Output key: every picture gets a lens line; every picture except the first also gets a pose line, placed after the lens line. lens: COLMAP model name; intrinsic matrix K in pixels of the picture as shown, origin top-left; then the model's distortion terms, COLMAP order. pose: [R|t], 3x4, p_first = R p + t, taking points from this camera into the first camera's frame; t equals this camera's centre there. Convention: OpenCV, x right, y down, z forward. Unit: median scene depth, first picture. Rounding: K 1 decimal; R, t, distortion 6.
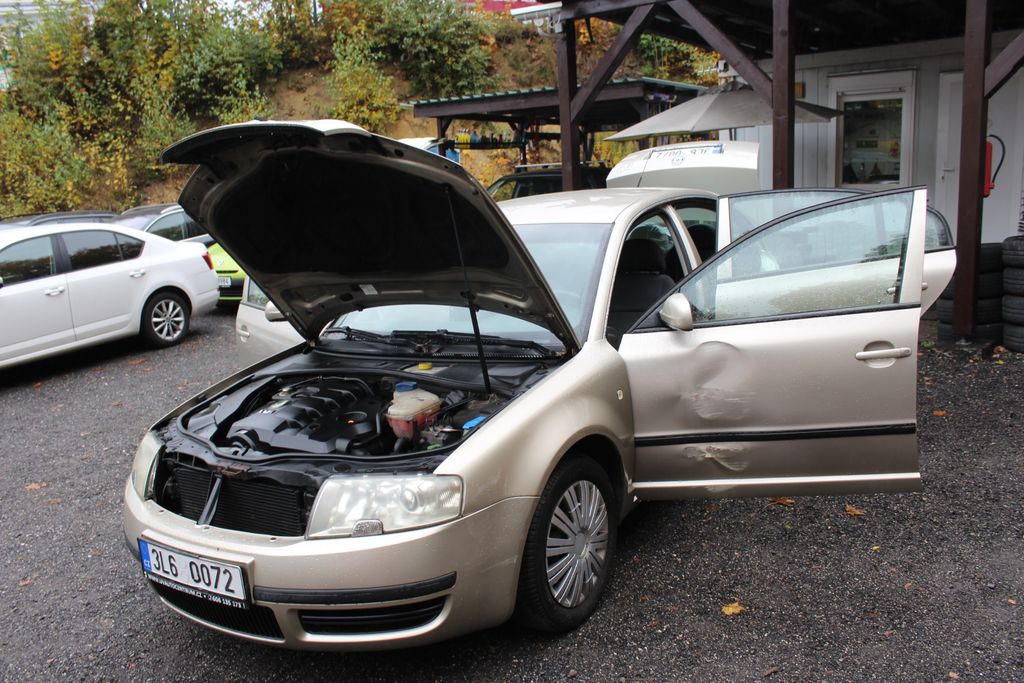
lens RADIAL K [[847.5, 0, 510.2], [0, 847.5, 343.0], [0, 0, 1]] dist [-0.163609, 0.144194]
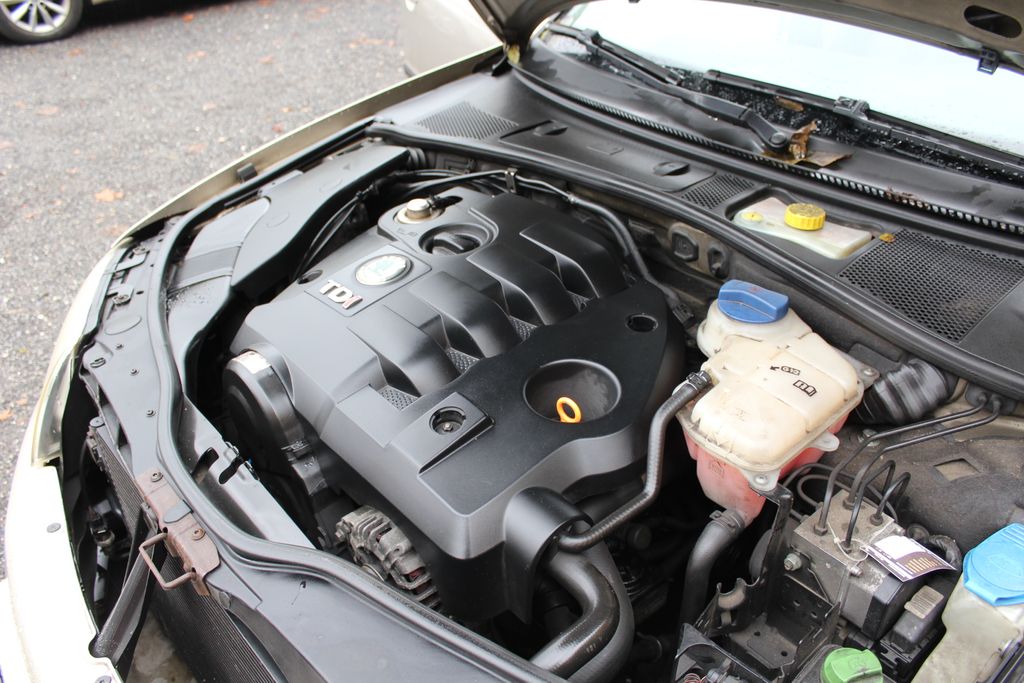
lens RADIAL K [[847.5, 0, 510.2], [0, 847.5, 343.0], [0, 0, 1]] dist [-0.163609, 0.144194]
pose [[0.956073, 0.211239, -0.203232, -0.127254], [-0.113606, 0.906151, 0.407412, -0.047169], [0.270220, -0.366427, 0.890344, 0.610298]]
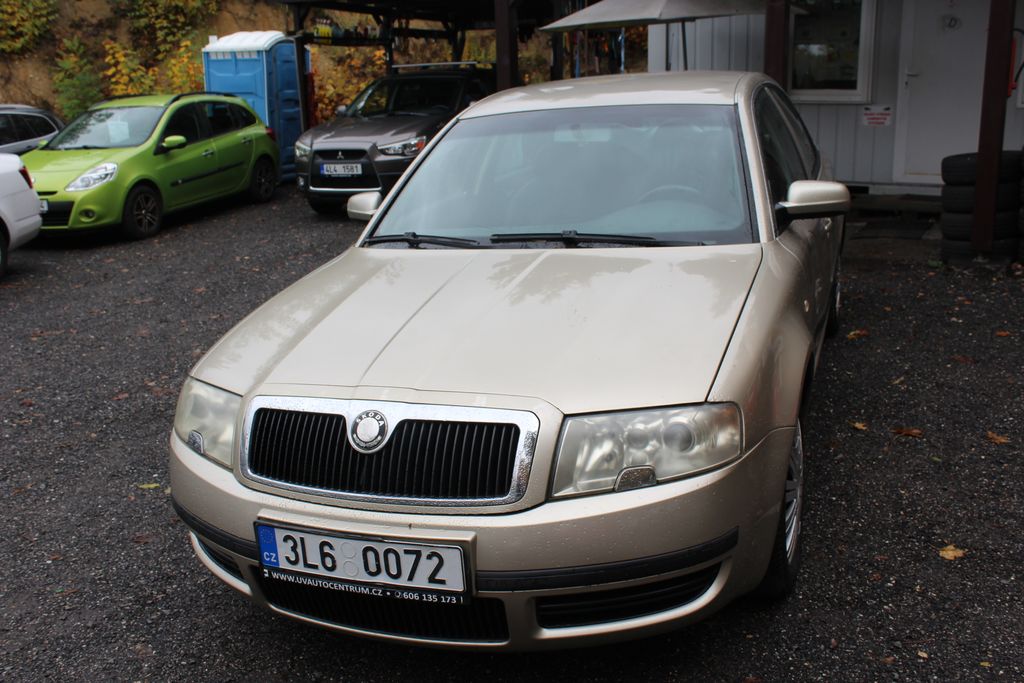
lens RADIAL K [[980.3, 0, 510.1], [0, 980.3, 338.1], [0, 0, 1]] dist [-0.141334, 0.152149]
pose [[0.978268, -0.032208, 0.204826, -0.320239], [0.021718, 0.998344, 0.053261, 0.033194], [-0.206203, -0.047655, 0.977348, 0.124434]]
